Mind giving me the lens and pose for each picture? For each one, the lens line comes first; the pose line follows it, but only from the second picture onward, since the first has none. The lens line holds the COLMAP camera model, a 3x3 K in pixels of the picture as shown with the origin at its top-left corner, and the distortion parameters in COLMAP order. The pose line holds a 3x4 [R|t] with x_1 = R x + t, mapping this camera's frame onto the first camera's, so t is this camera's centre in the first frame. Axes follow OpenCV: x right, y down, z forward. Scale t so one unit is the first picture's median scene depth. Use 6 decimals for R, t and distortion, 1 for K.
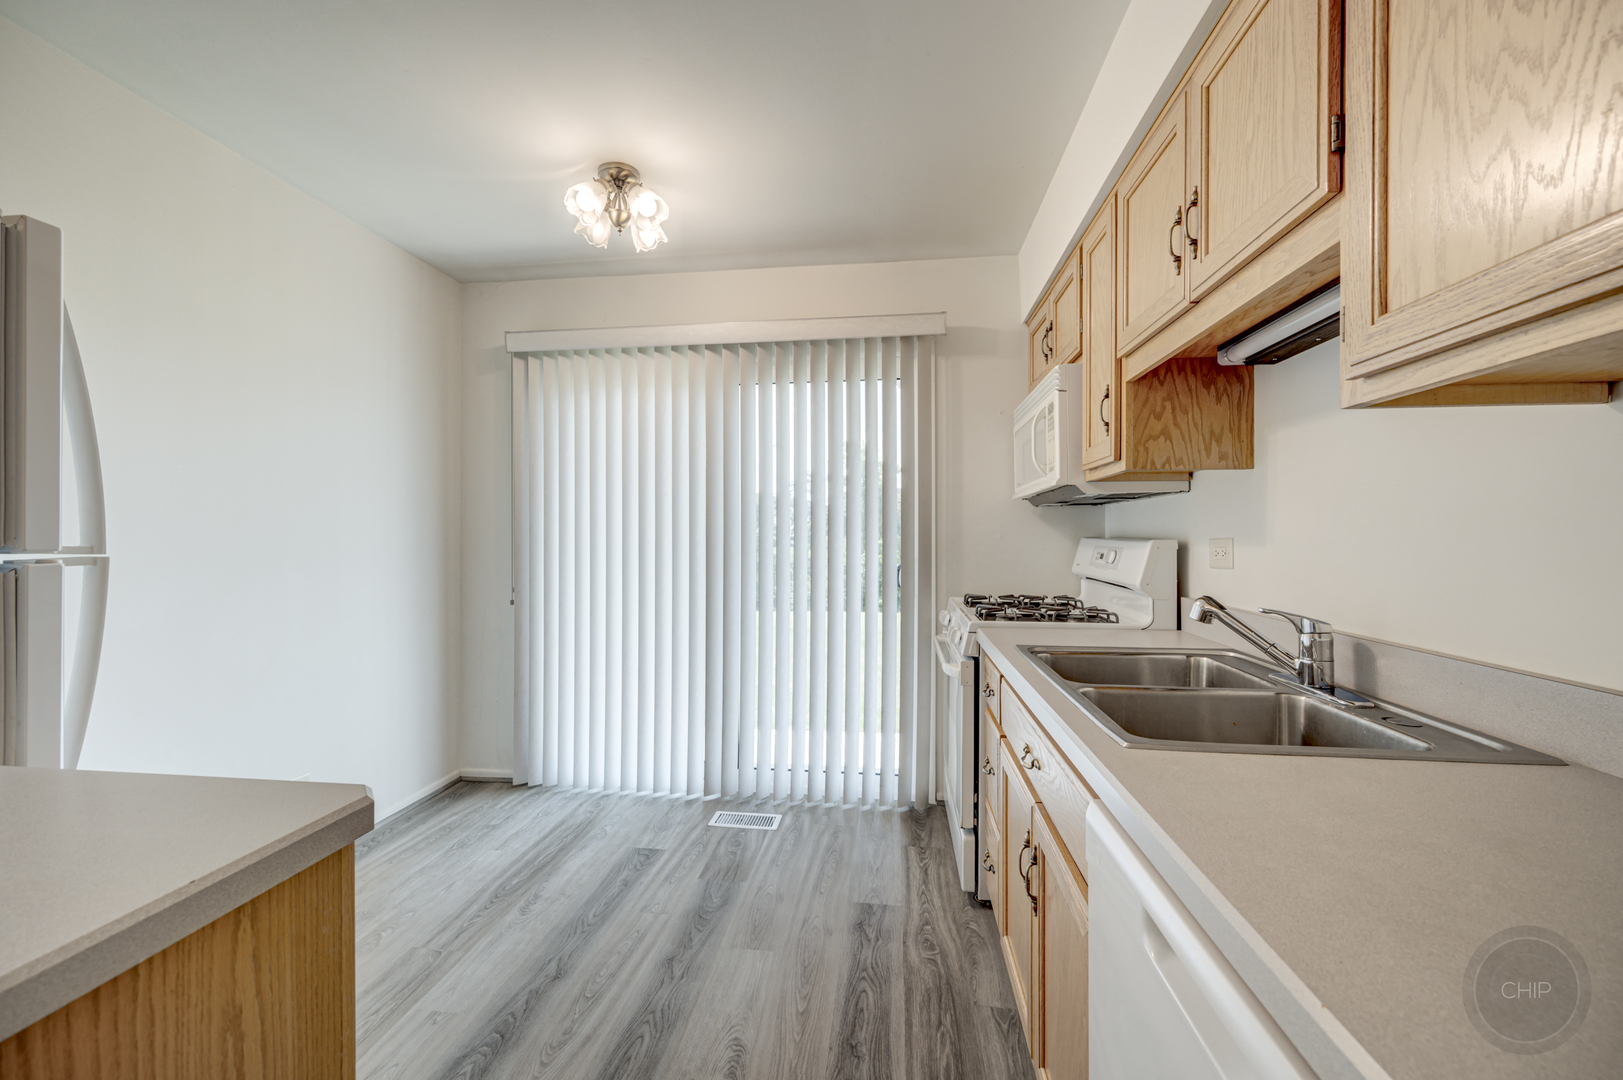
lens RADIAL K [[646.6, 0, 807.7], [0, 646.6, 533.0], [0, 0, 1]] dist [-0.001343, -0.000133]
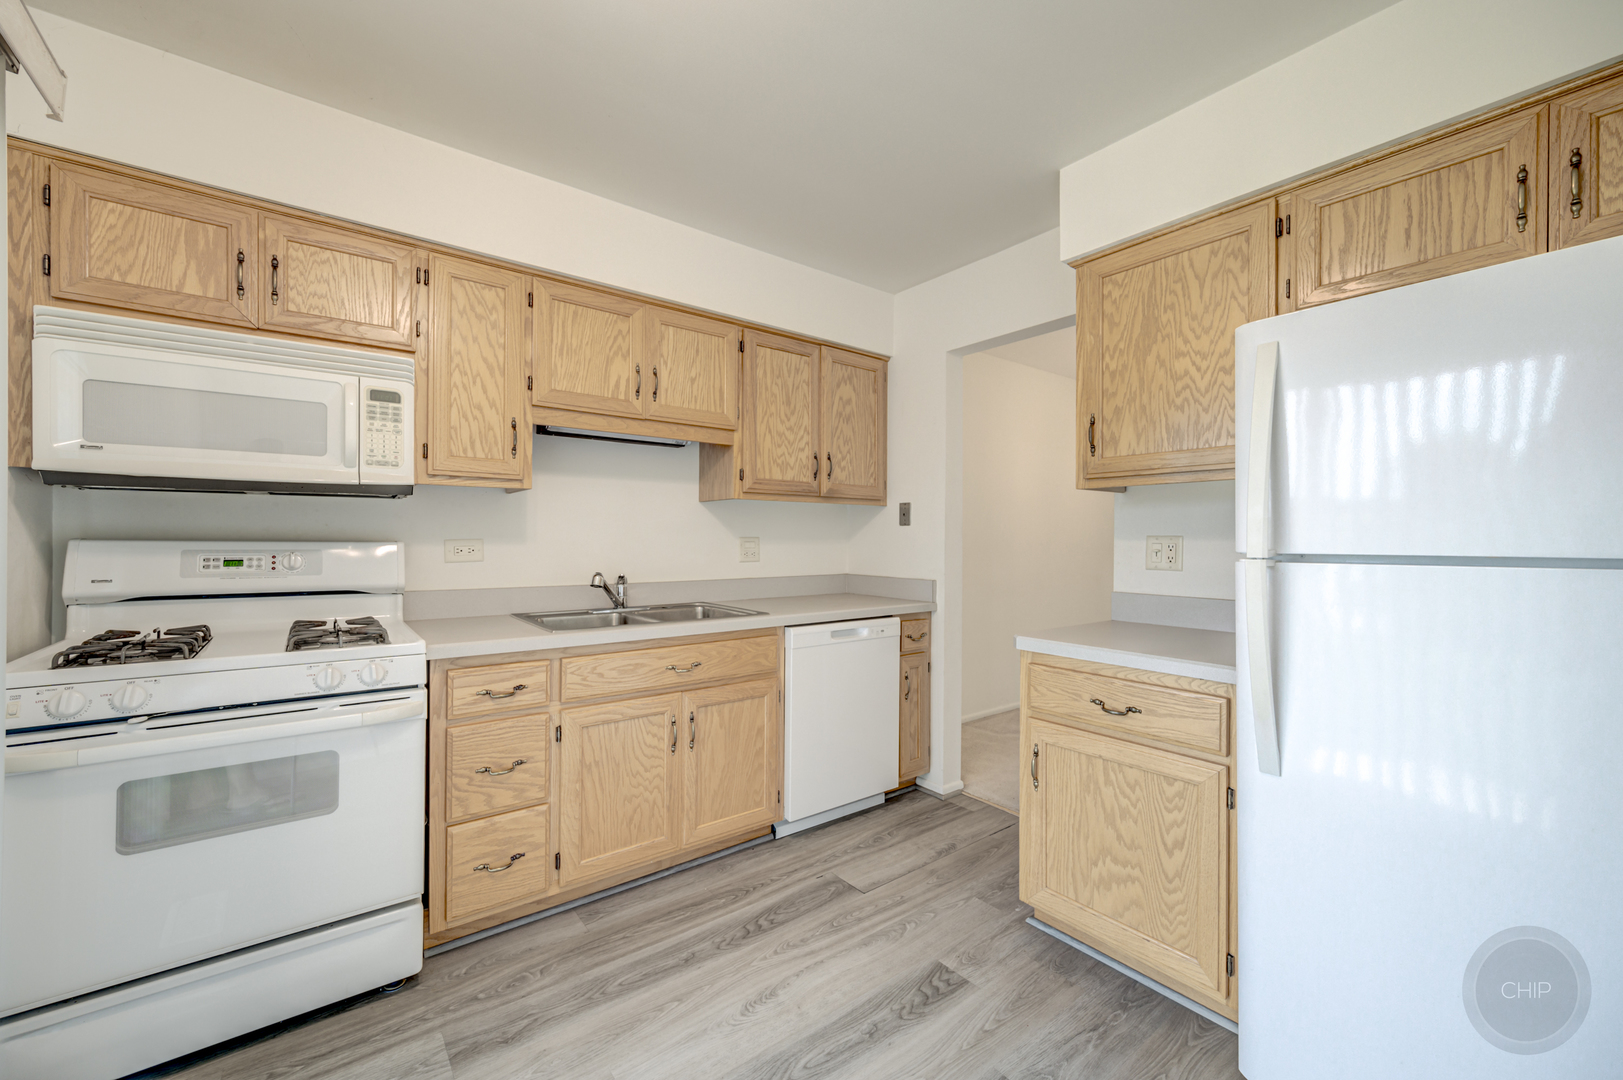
lens RADIAL K [[641.5, 0, 811.5], [0, 641.5, 534.9], [0, 0, 1]] dist [-0.003246, -0.000459]
pose [[-0.717267, -0.001189, 0.696798, -0.661045], [-0.008656, 0.999937, -0.007204, 0.001630], [-0.696745, -0.011199, -0.717231, 1.206121]]
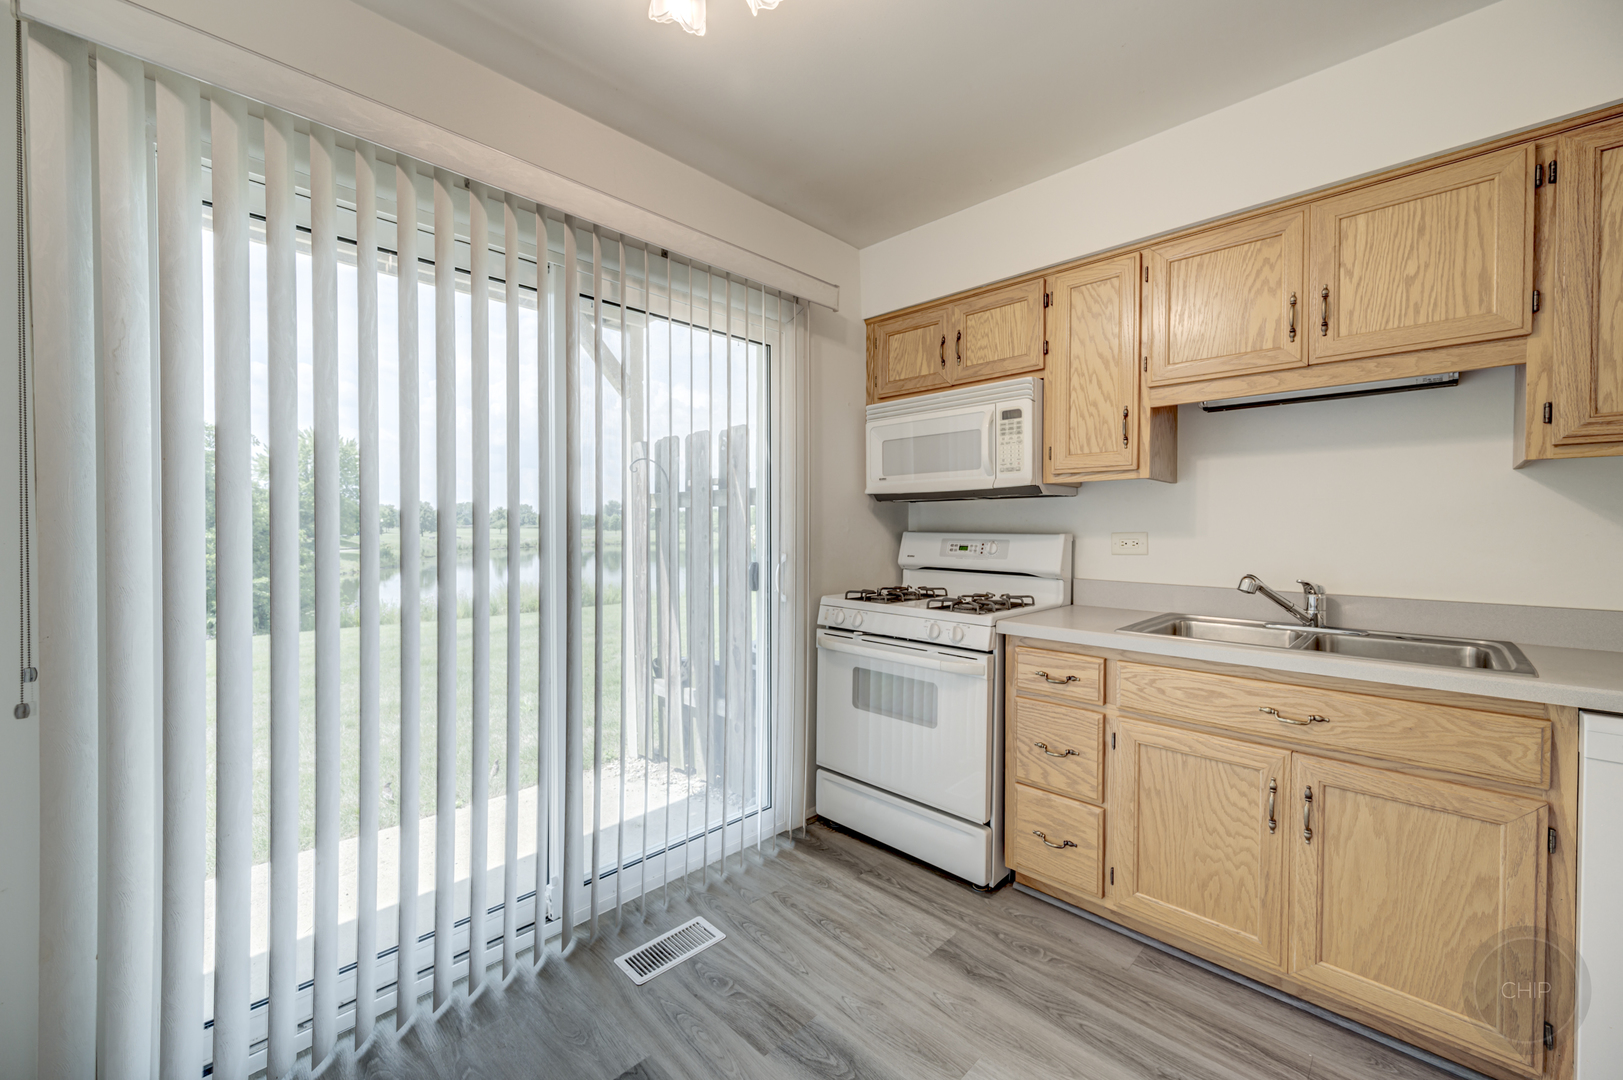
lens RADIAL K [[641.5, 0, 811.5], [0, 641.5, 534.9], [0, 0, 1]] dist [-0.003246, -0.000459]
pose [[0.596168, -0.006345, 0.802834, -0.689119], [-0.006563, 0.999897, 0.012777, 0.000129], [-0.802833, -0.012886, 0.596065, 0.612295]]
